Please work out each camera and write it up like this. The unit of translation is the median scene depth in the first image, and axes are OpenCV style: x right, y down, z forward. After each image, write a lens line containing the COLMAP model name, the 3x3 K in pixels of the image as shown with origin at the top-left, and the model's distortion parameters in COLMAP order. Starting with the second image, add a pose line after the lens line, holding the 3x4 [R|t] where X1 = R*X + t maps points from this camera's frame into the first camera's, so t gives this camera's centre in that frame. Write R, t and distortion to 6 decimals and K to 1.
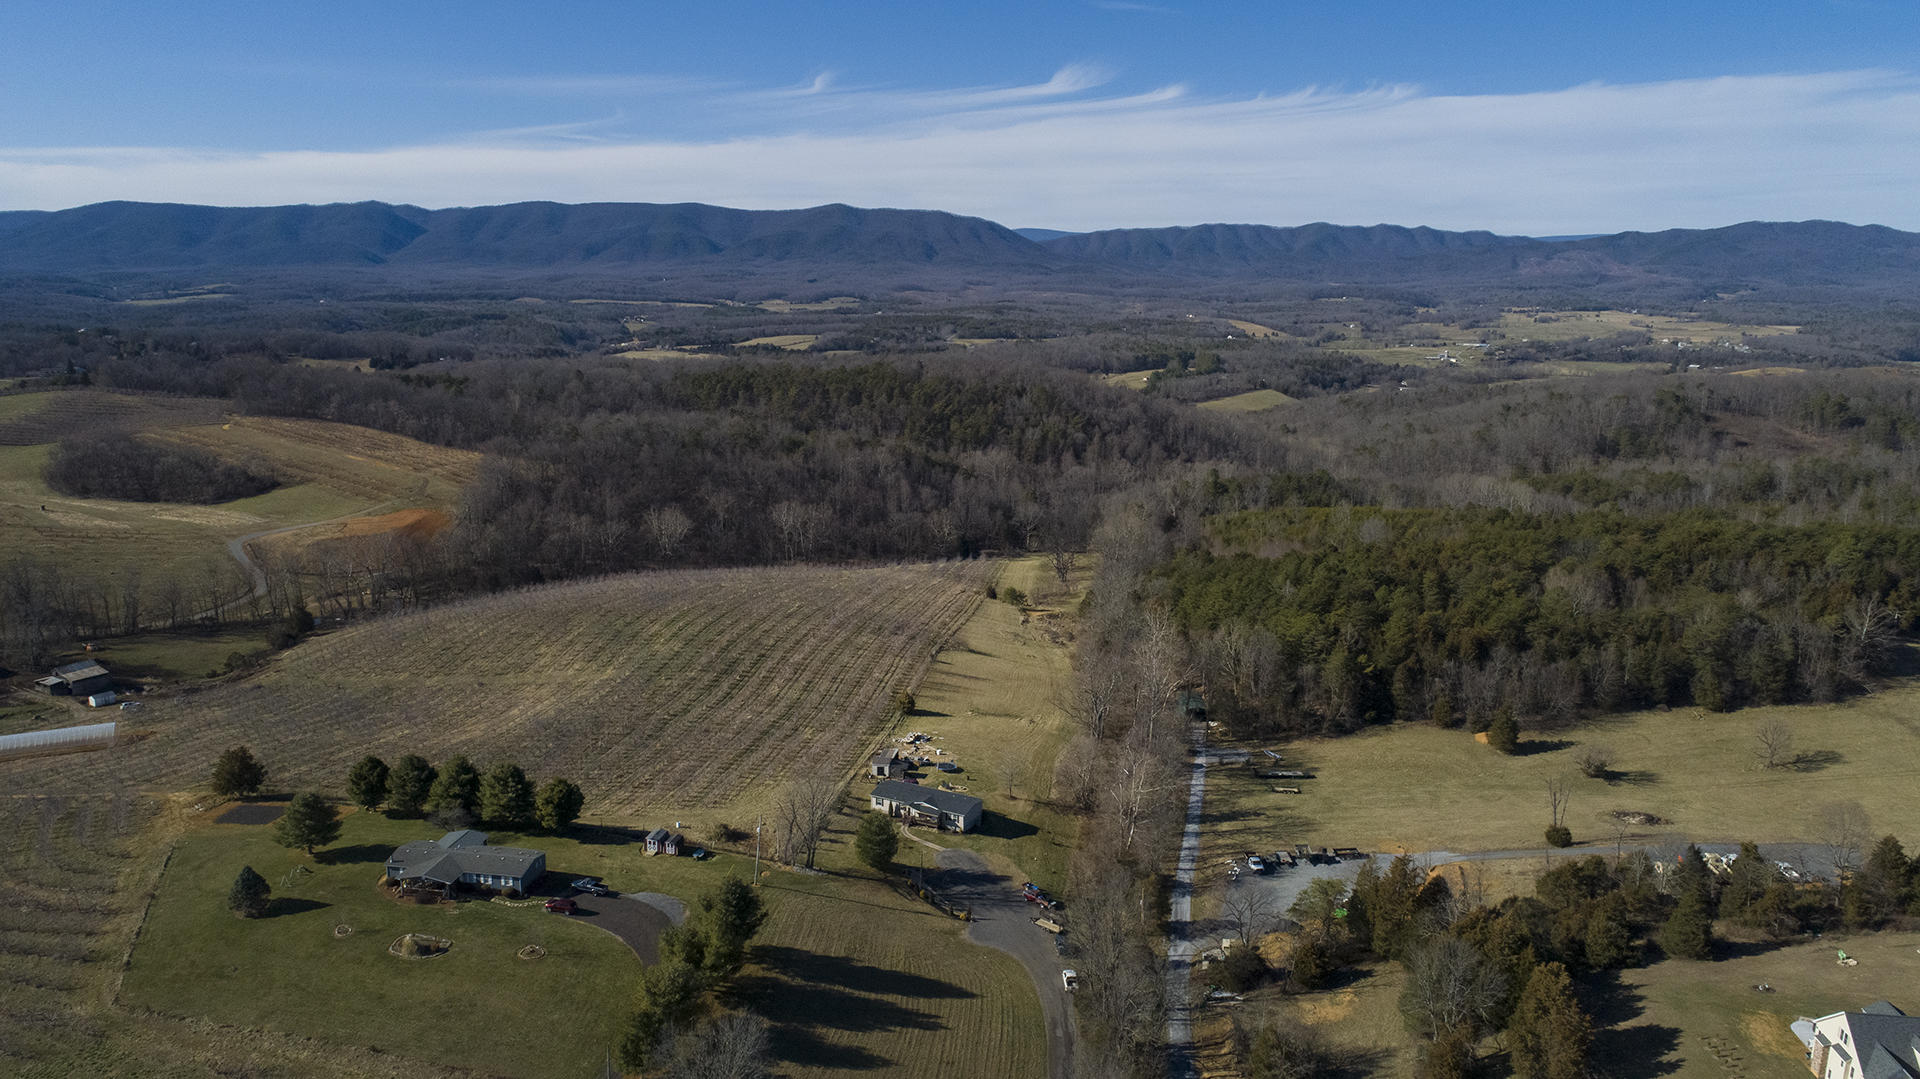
lens RADIAL K [[1292.4, 0, 955.4], [0, 1292.4, 538.4], [0, 0, 1]] dist [-0.012286, 0.004671]
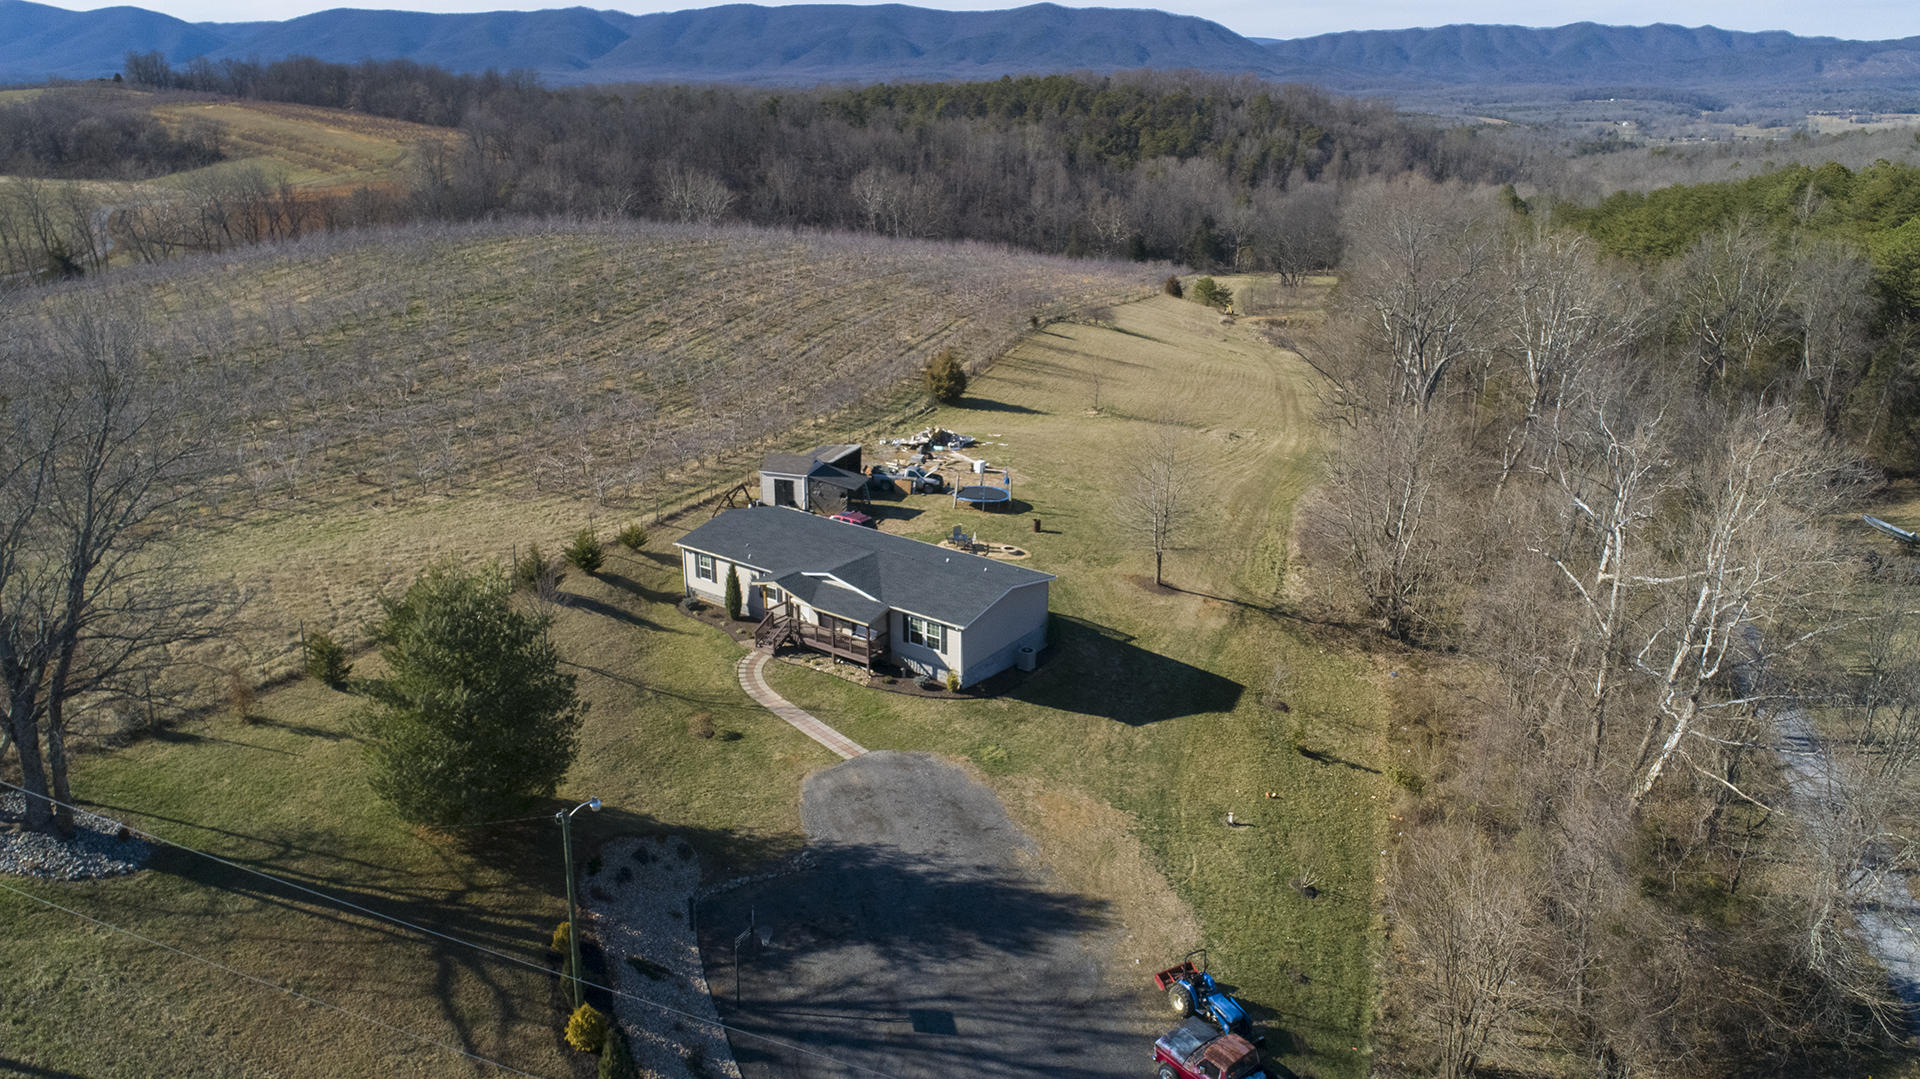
lens RADIAL K [[1292.4, 0, 958.8], [0, 1292.4, 527.9], [0, 0, 1]] dist [-0.012286, 0.004671]
pose [[0.988236, 0.048739, -0.144965, 0.020256], [-0.030587, 0.991697, 0.124906, 0.075774], [0.149849, -0.119003, 0.981521, 0.348646]]
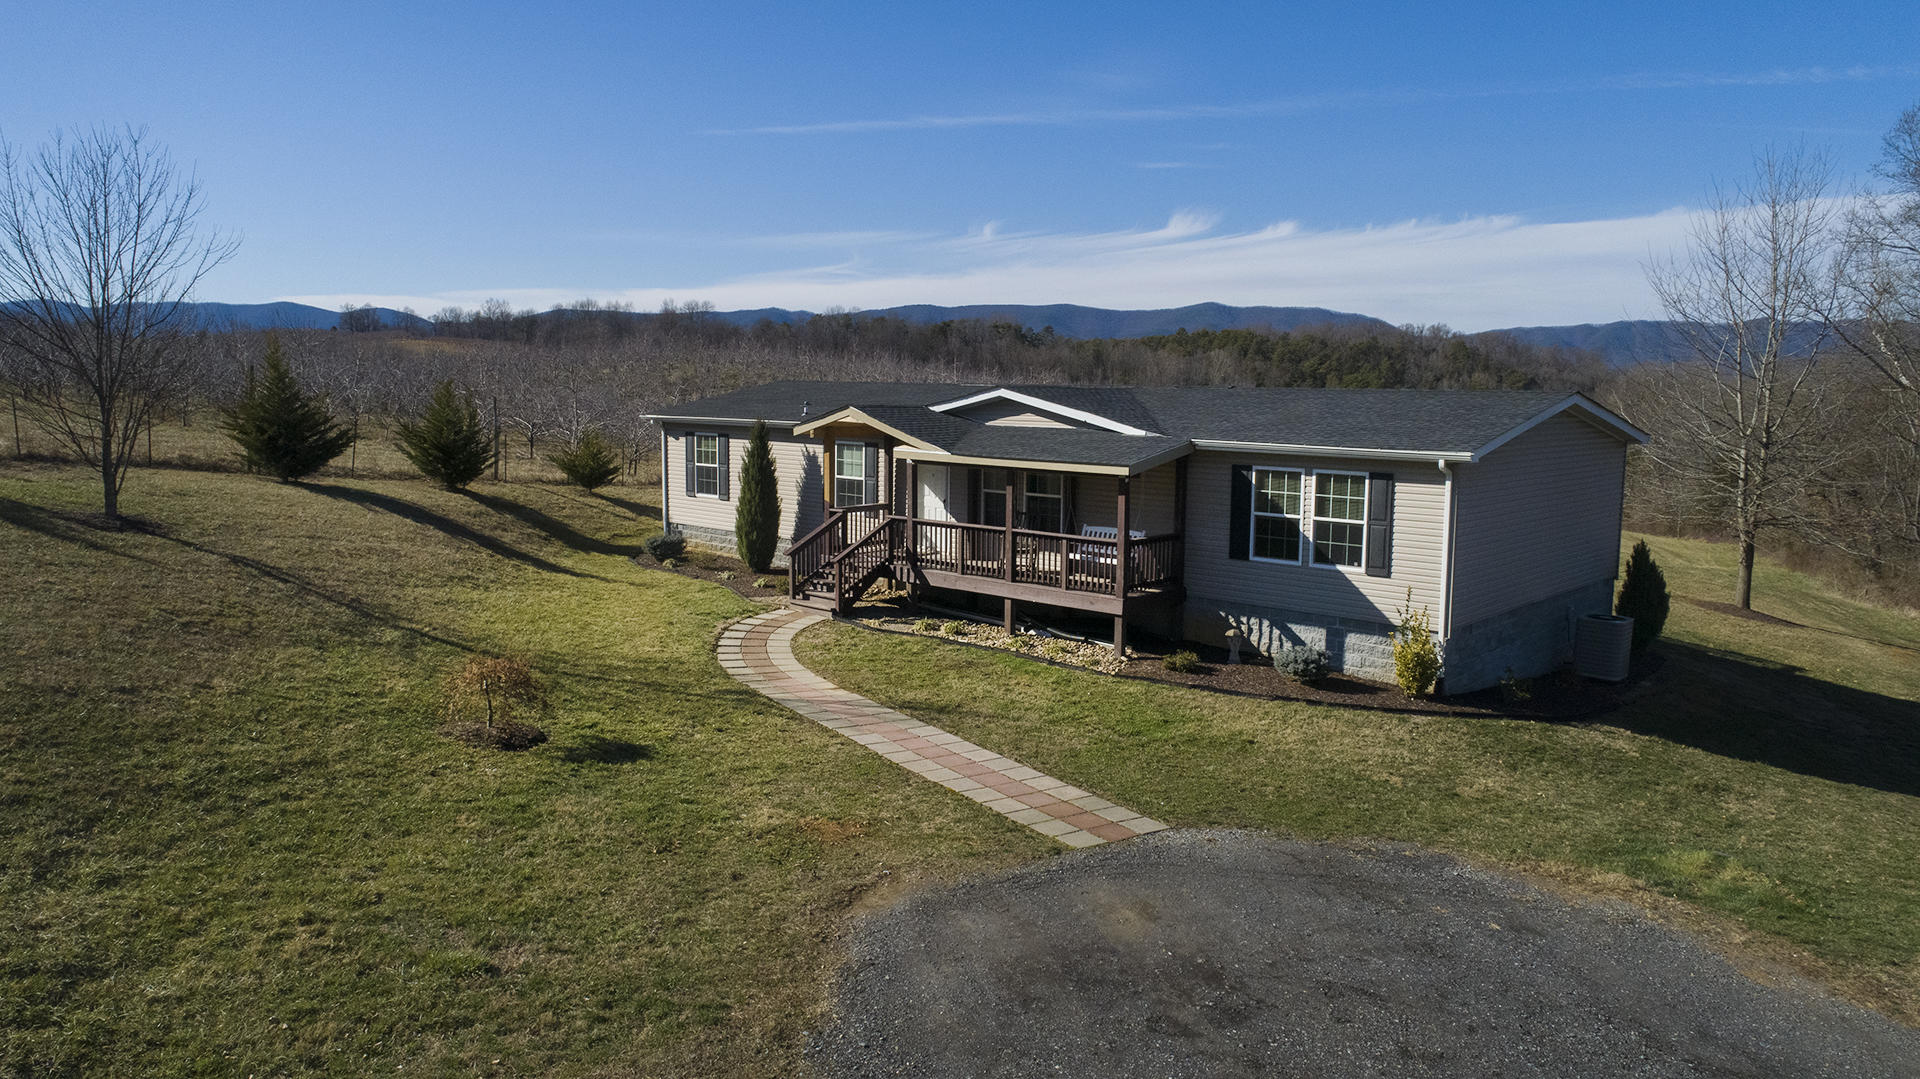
lens RADIAL K [[1292.4, 0, 958.2], [0, 1292.4, 538.5], [0, 0, 1]] dist [-0.012286, 0.004671]
pose [[0.961069, 0.035156, -0.274064, -0.000459], [-0.058719, 0.995203, -0.078248, 0.106534], [0.269998, 0.091294, 0.958523, 0.431274]]
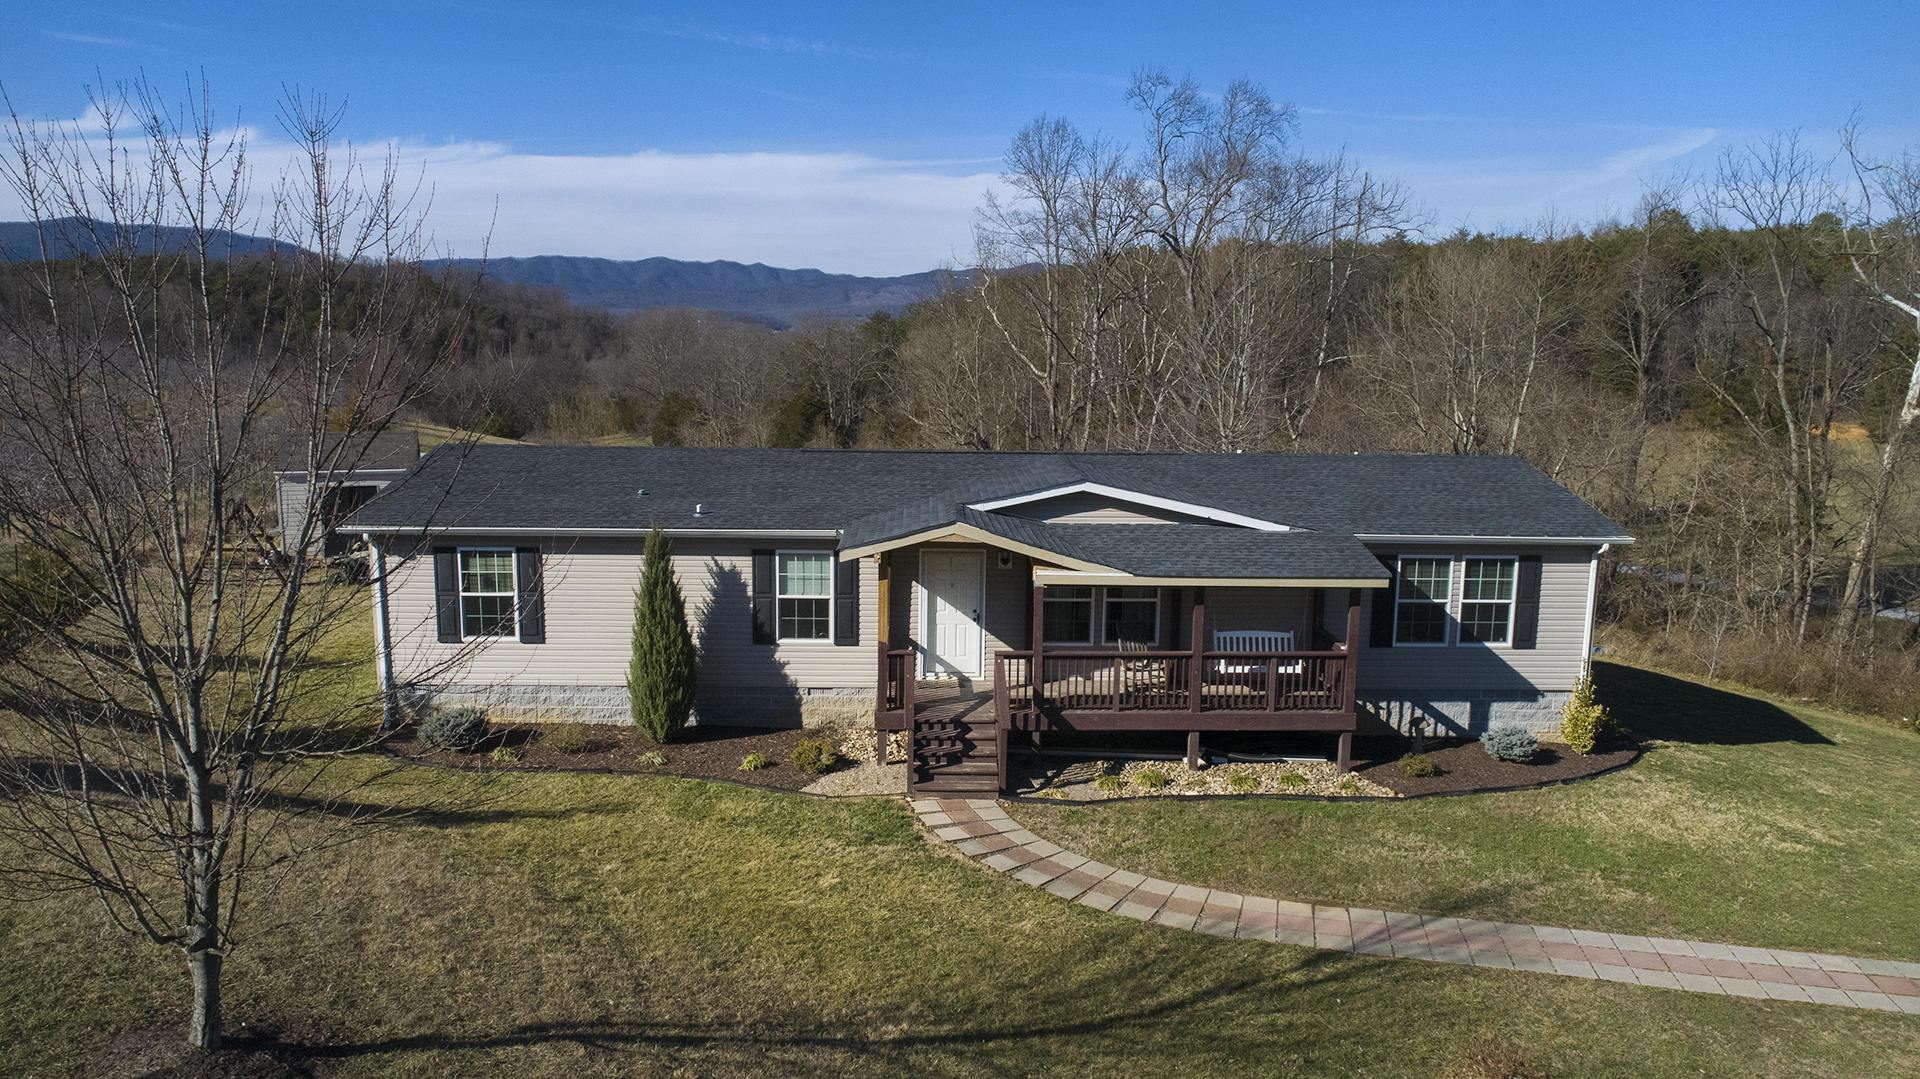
lens RADIAL K [[1292.4, 0, 962.4], [0, 1292.4, 530.1], [0, 0, 1]] dist [-0.012286, 0.004671]
pose [[0.876709, -0.072692, 0.475496, -0.034493], [0.092666, 0.995522, -0.018665, 0.099202], [-0.472010, 0.060426, 0.879520, 0.442985]]
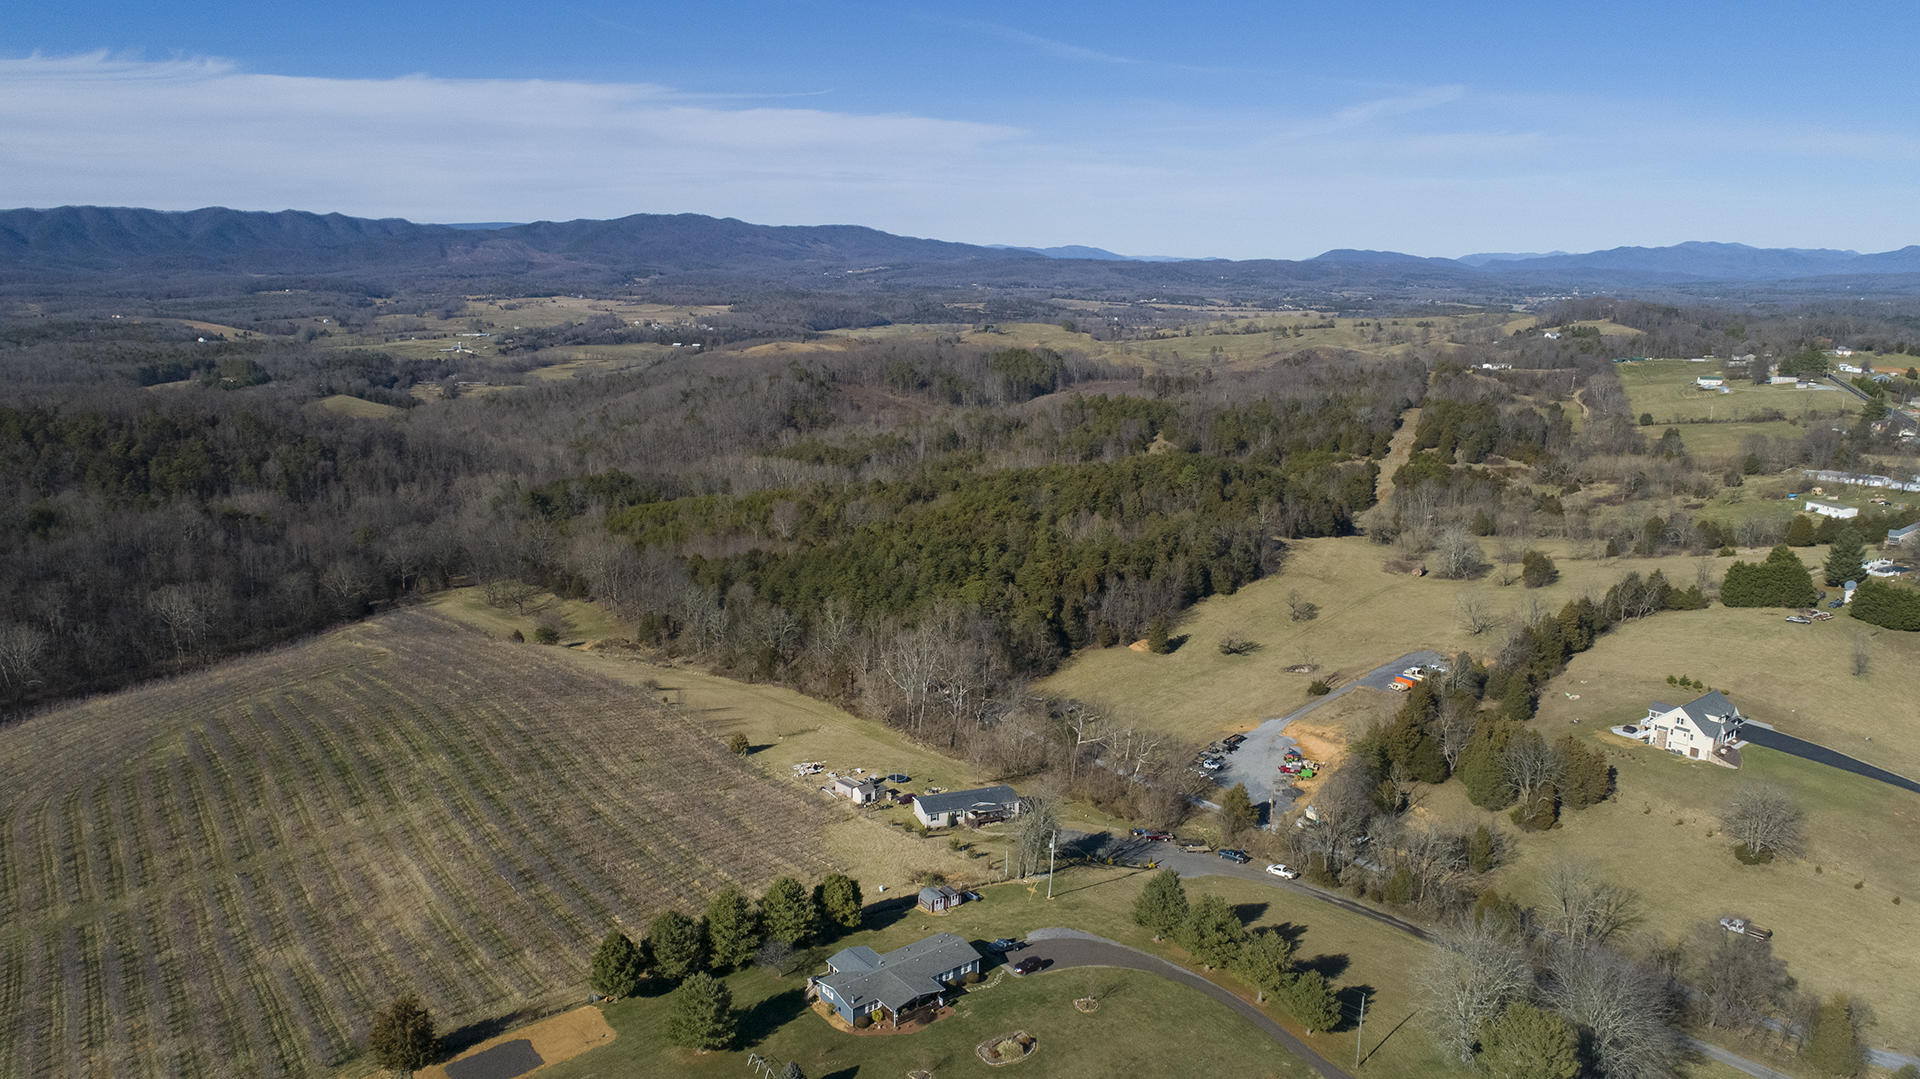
lens RADIAL K [[1292.4, 0, 958.2], [0, 1292.4, 535.6], [0, 0, 1]] dist [-0.012286, 0.004671]
pose [[0.698580, -0.154750, 0.698597, -0.359226], [0.149172, 0.986378, 0.069330, -0.043826], [-0.699809, 0.055779, 0.712148, 0.112251]]
